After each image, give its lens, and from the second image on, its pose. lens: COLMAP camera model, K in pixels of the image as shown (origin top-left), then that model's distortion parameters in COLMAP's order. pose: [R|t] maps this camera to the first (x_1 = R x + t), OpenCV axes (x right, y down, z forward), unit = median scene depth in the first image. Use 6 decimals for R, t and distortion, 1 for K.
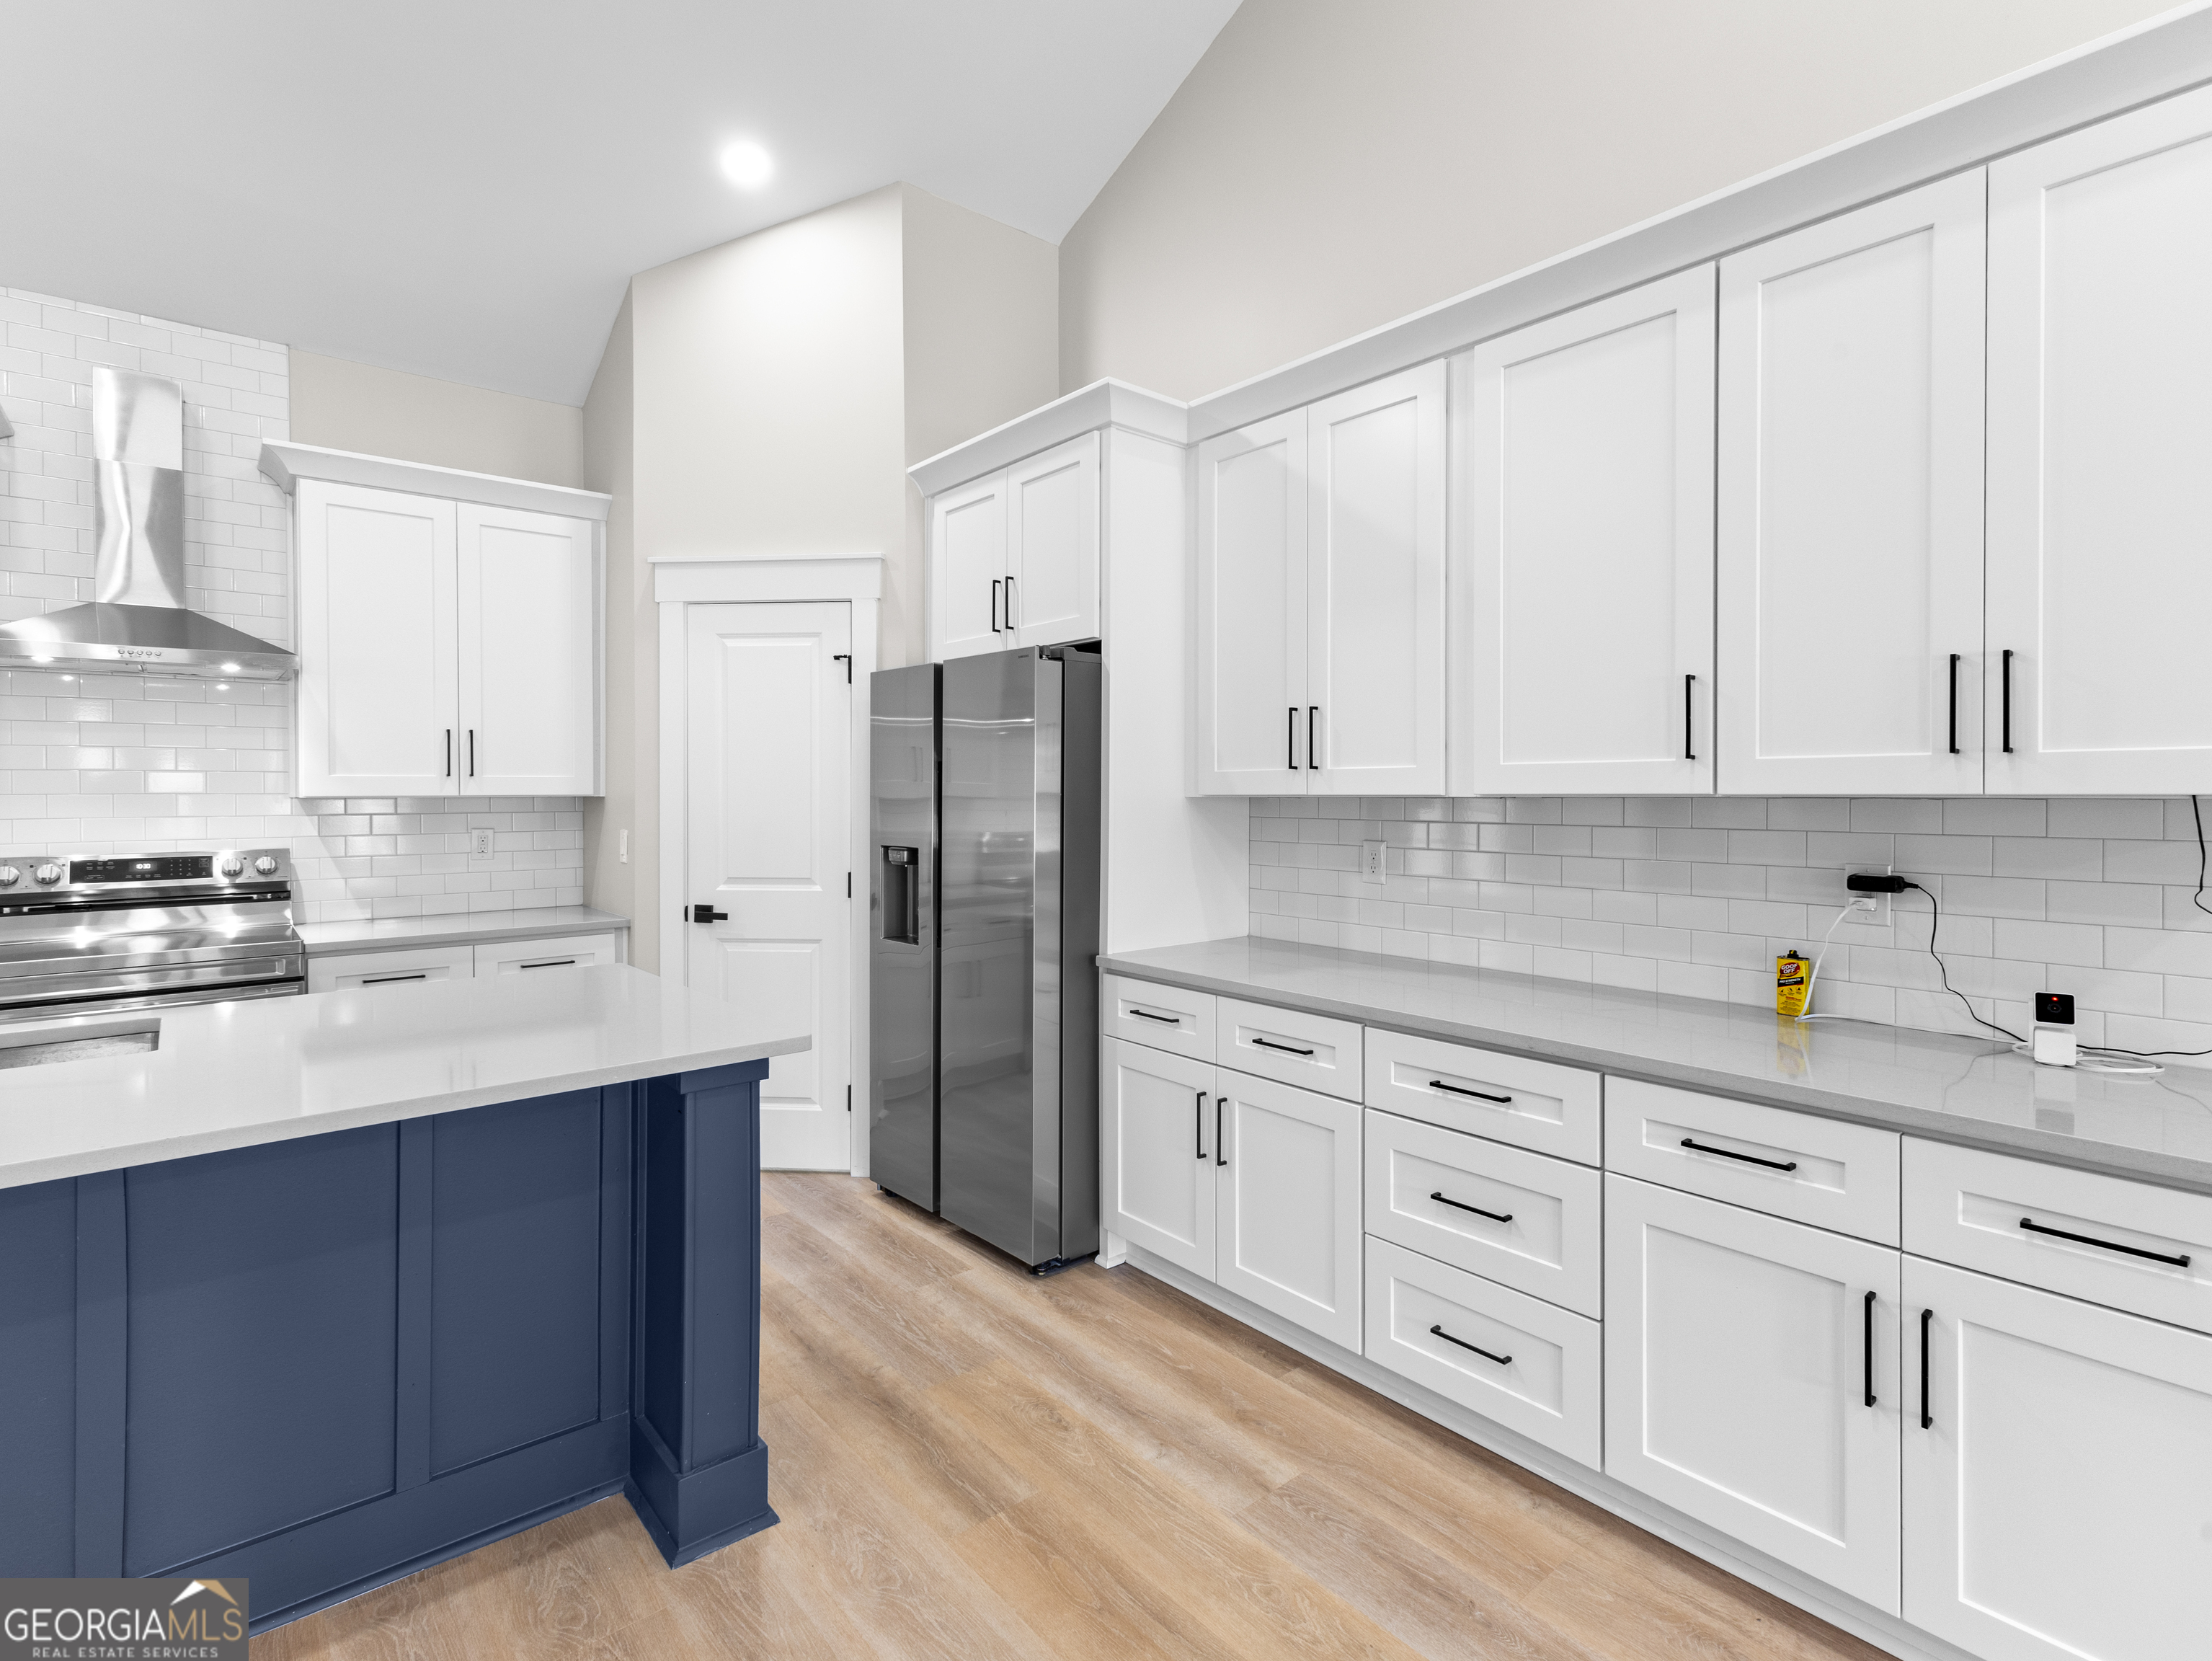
lens RADIAL K [[1076.2, 0, 1104.4], [0, 1076.2, 799.5], [0, 0, 1]] dist [0.011188, -0.001827]
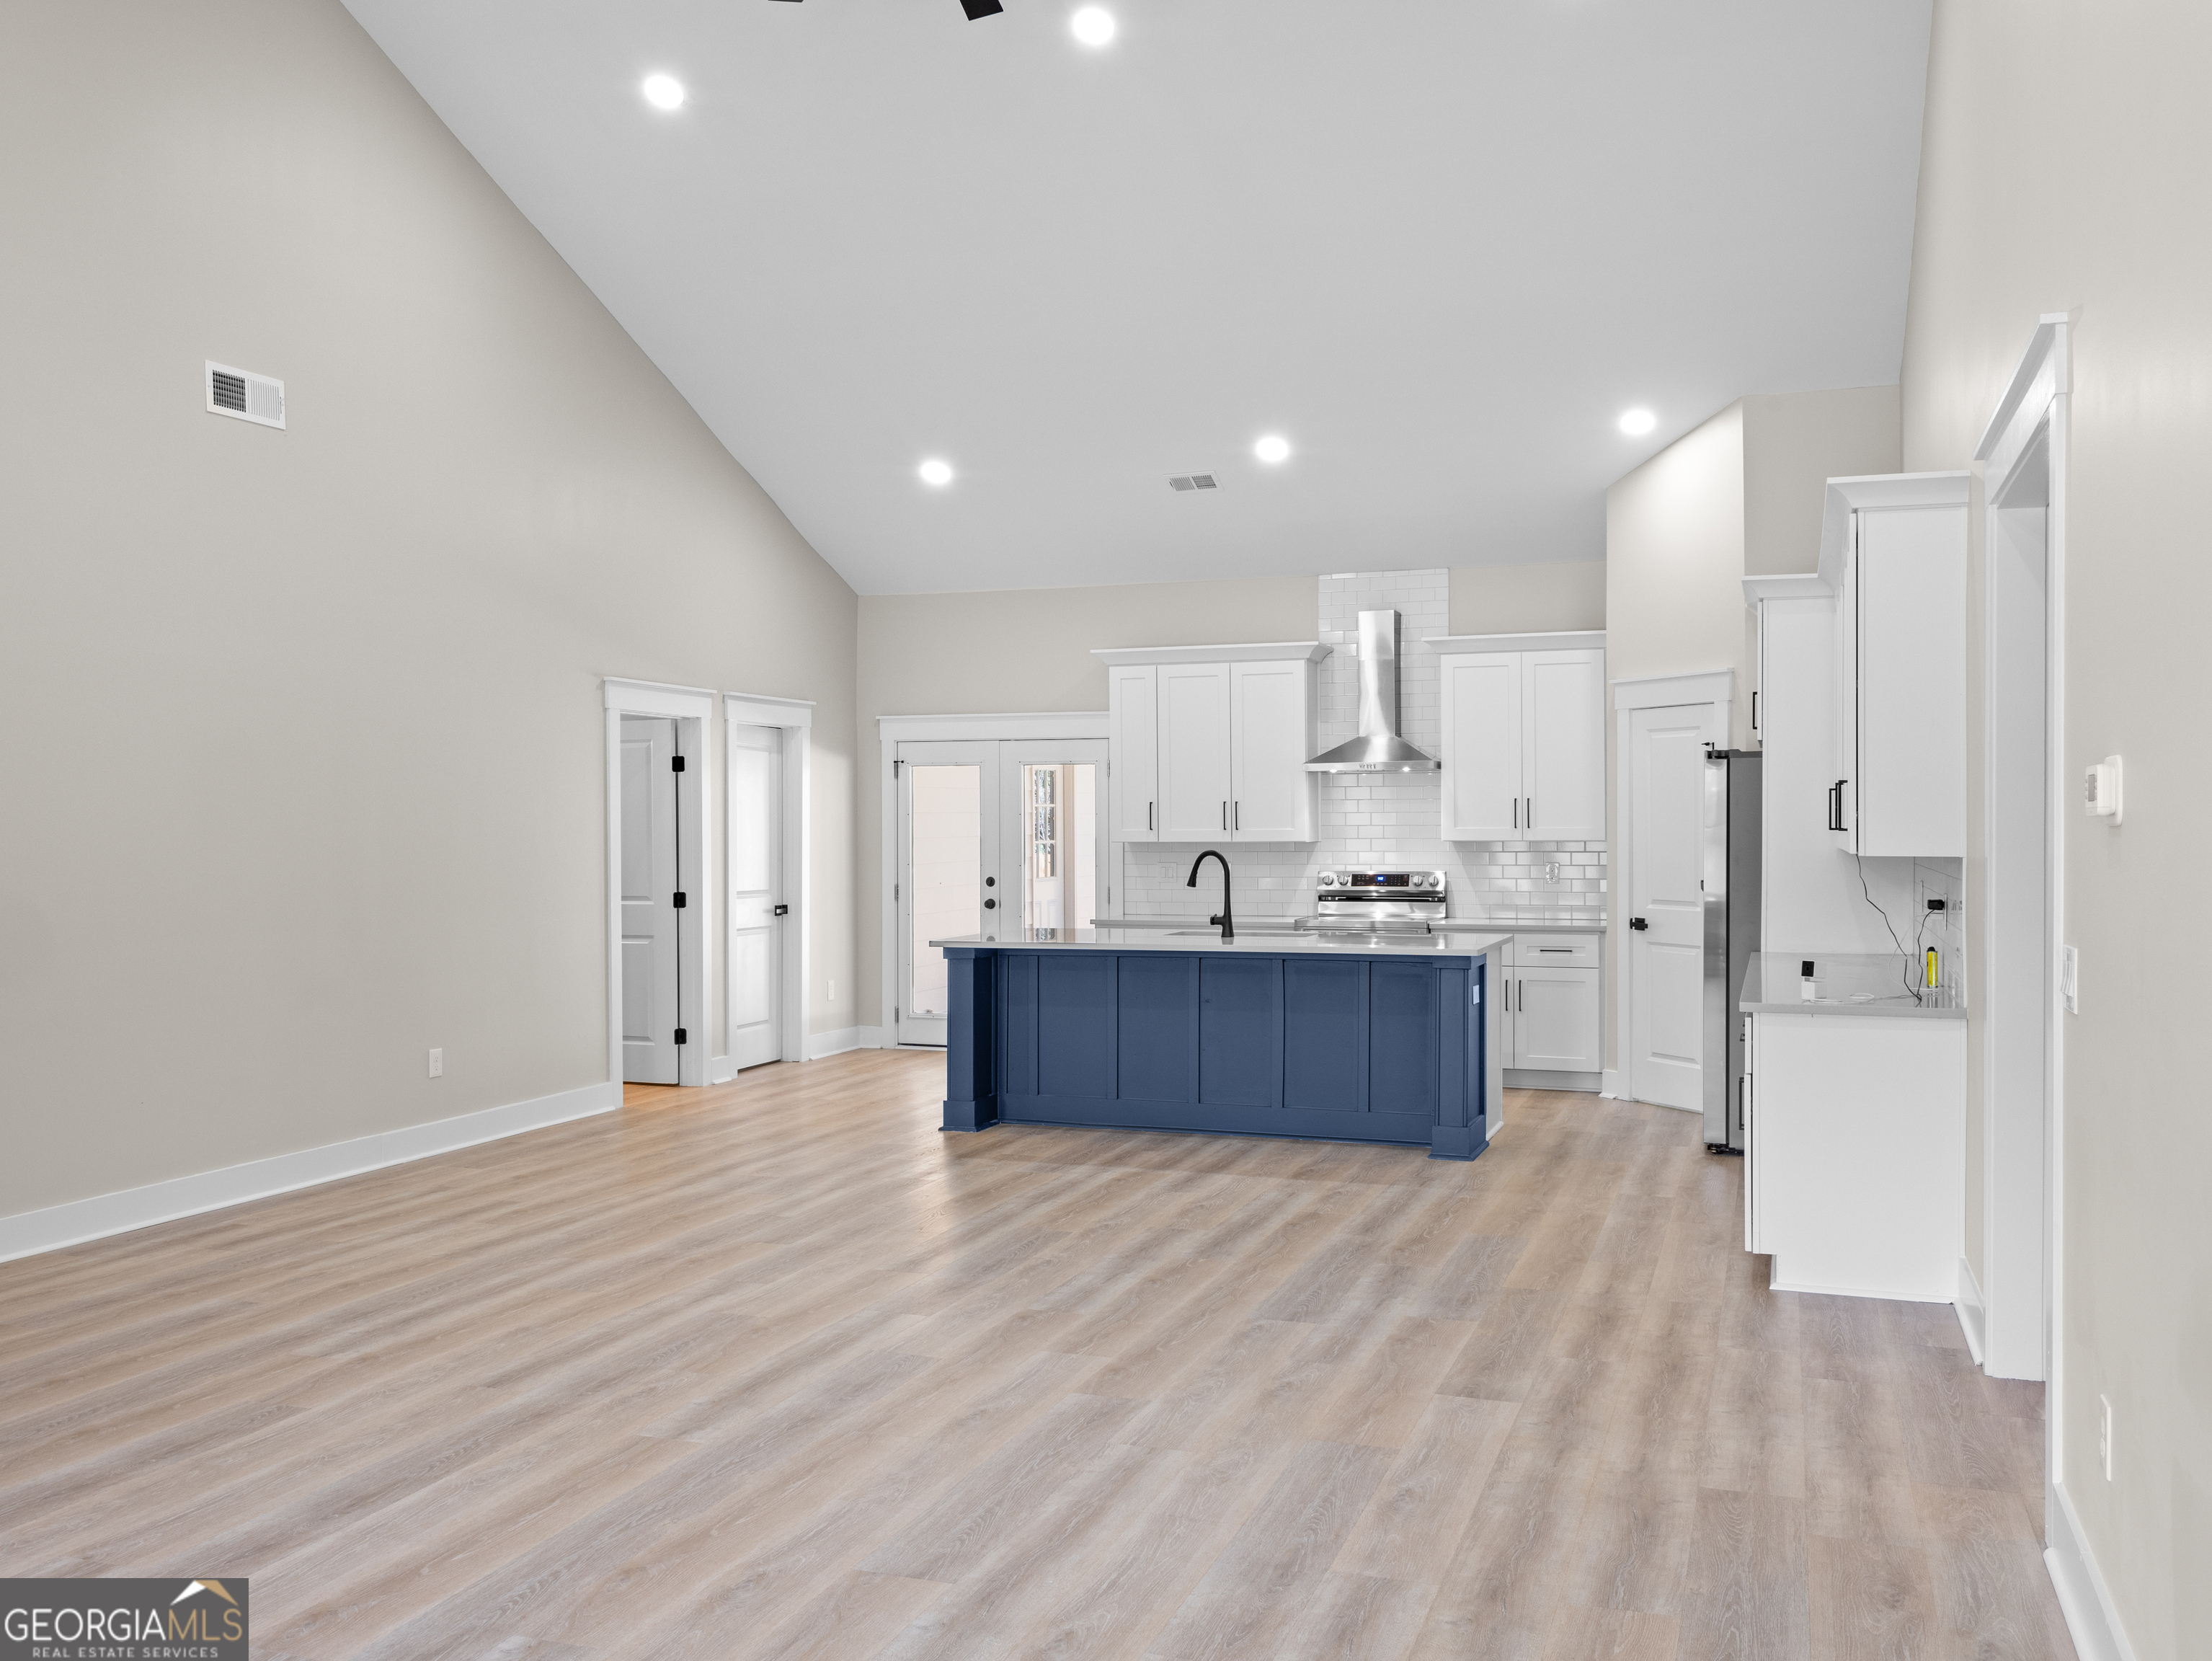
lens RADIAL K [[1877.0, 0, 1109.7], [0, 1877.0, 814.5], [0, 0, 1]] dist [0.025589, -0.016256]
pose [[0.505831, -0.003741, -0.862625, 1.677124], [-0.003812, 0.999971, -0.006572, -0.024292], [0.862624, 0.006613, 0.505802, -1.030323]]
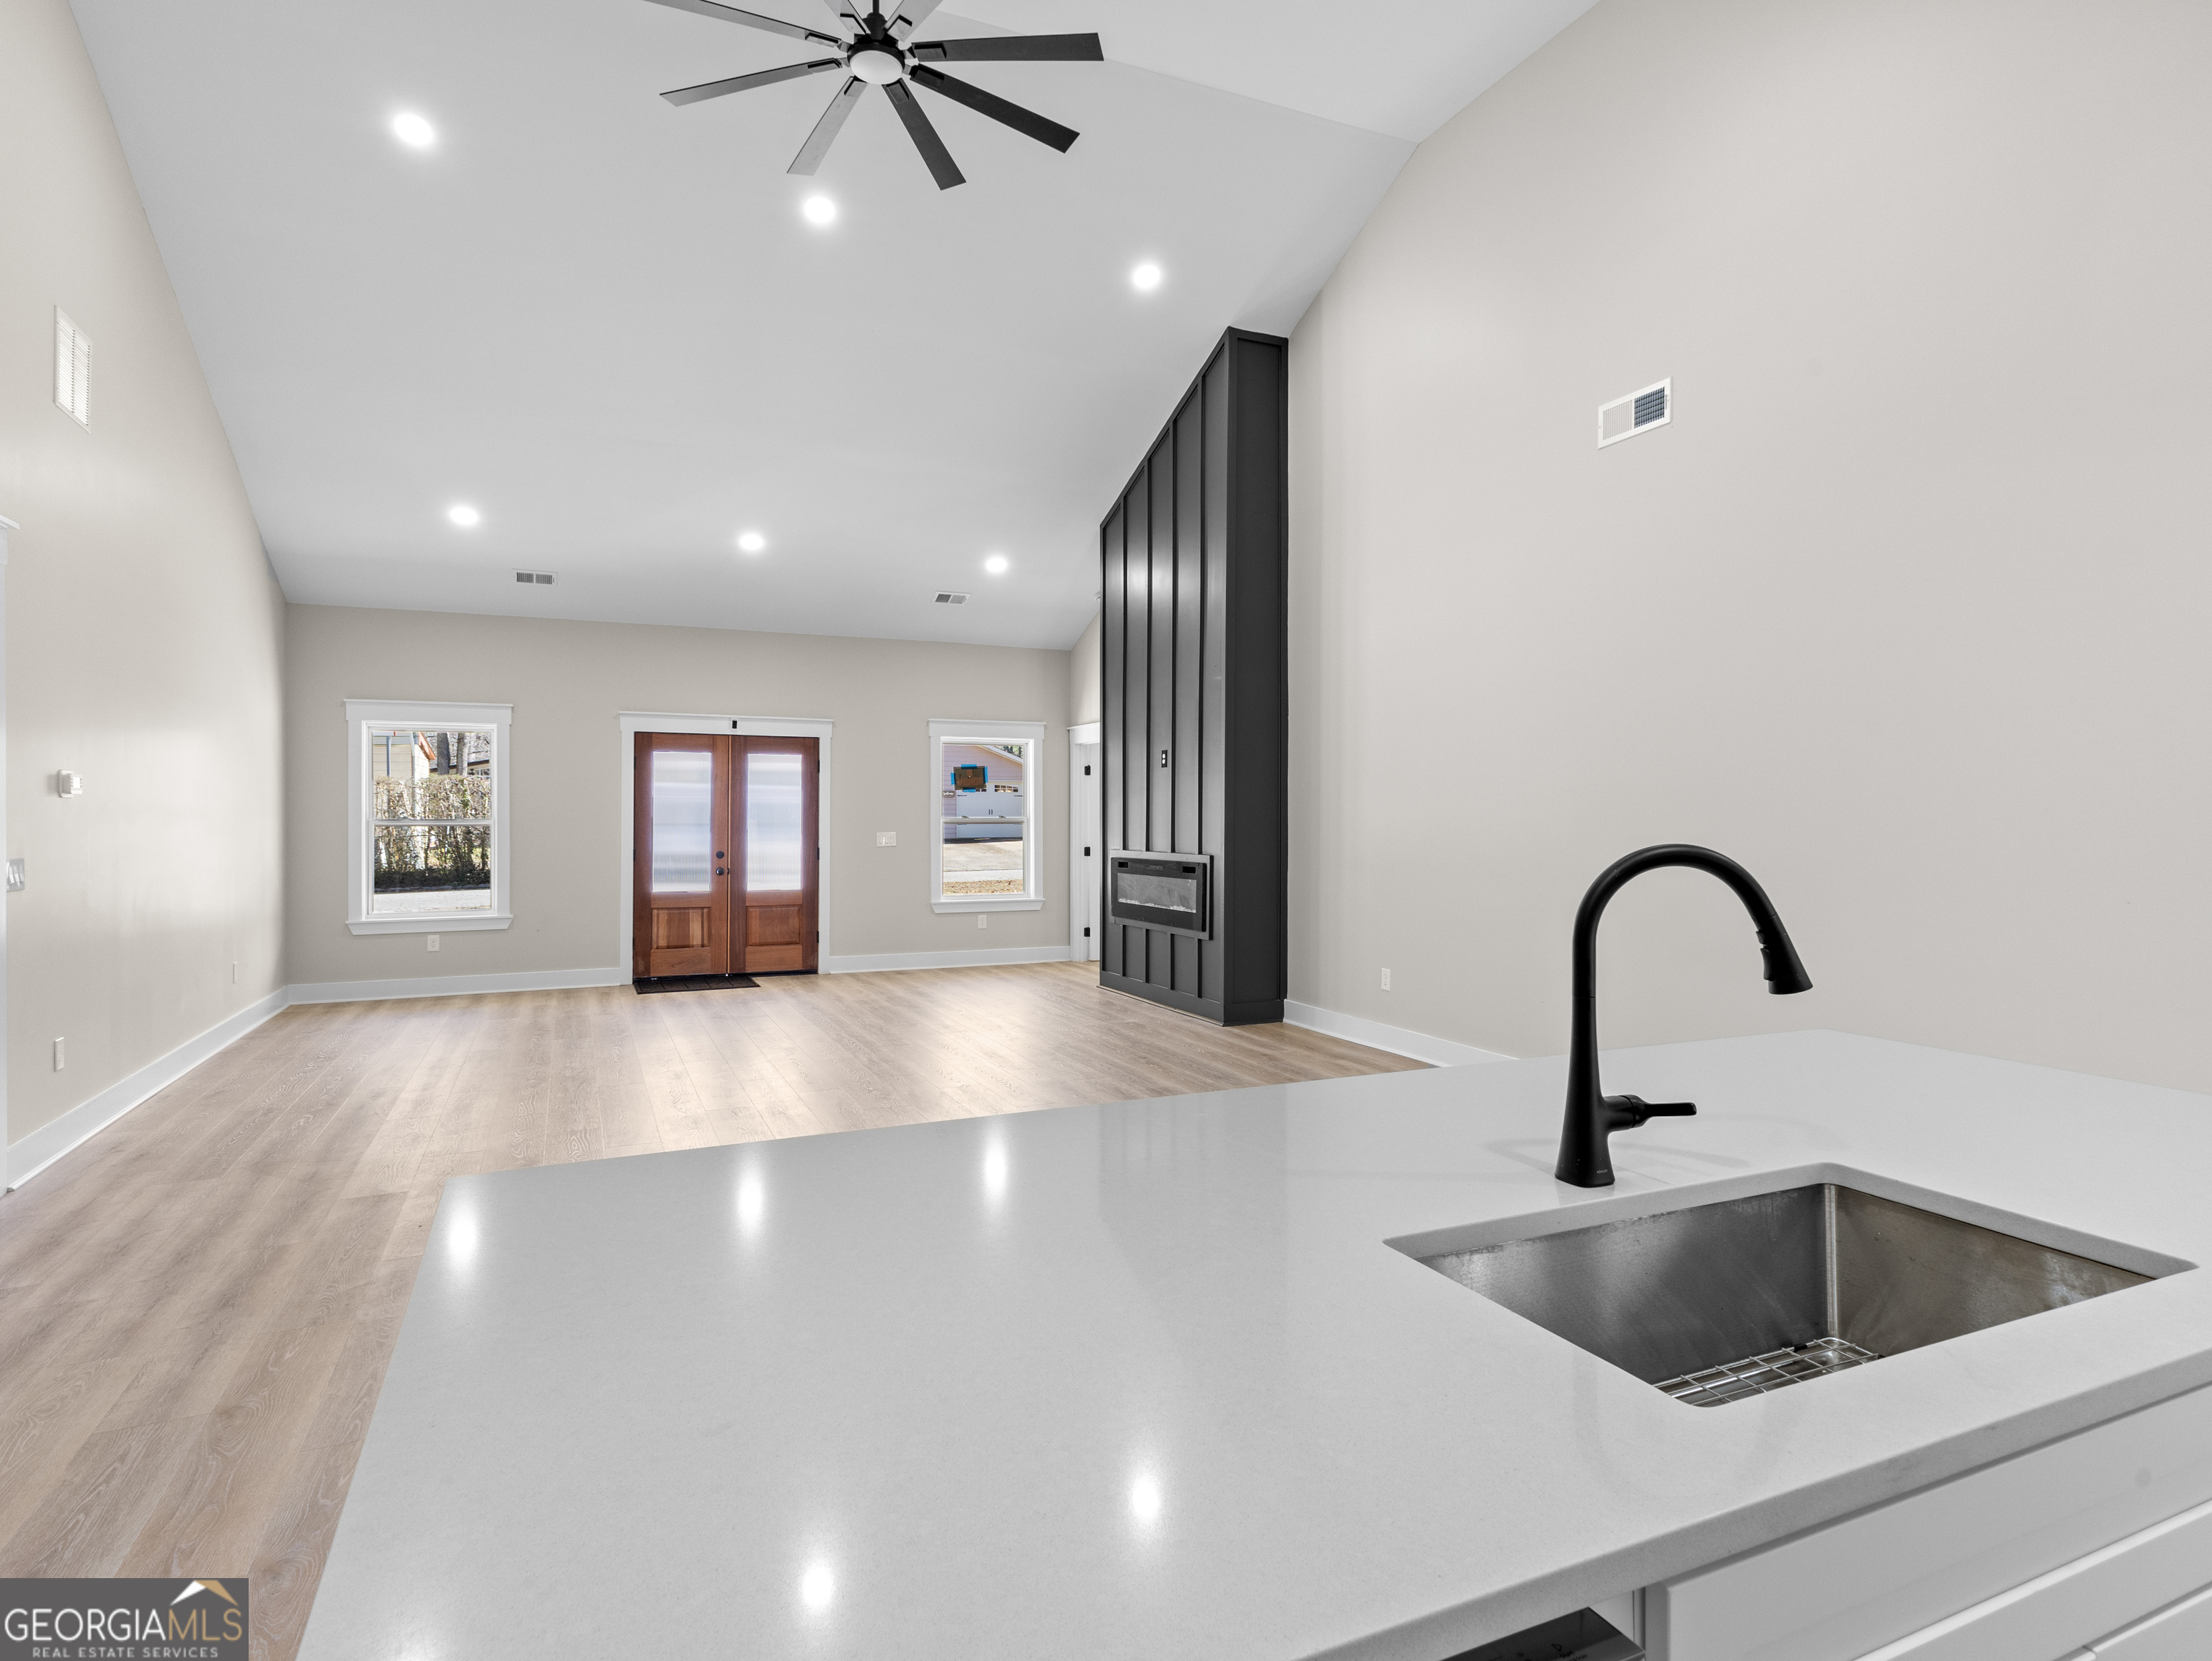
lens RADIAL K [[1198.6, 0, 1115.9], [0, 1198.6, 808.7], [0, 0, 1]] dist [0.005606, -0.000077]
pose [[-0.963778, 0.005824, 0.266641, -0.520048], [0.006788, 0.999973, 0.002694, -0.007604], [-0.266618, 0.004406, -0.963792, 0.957001]]
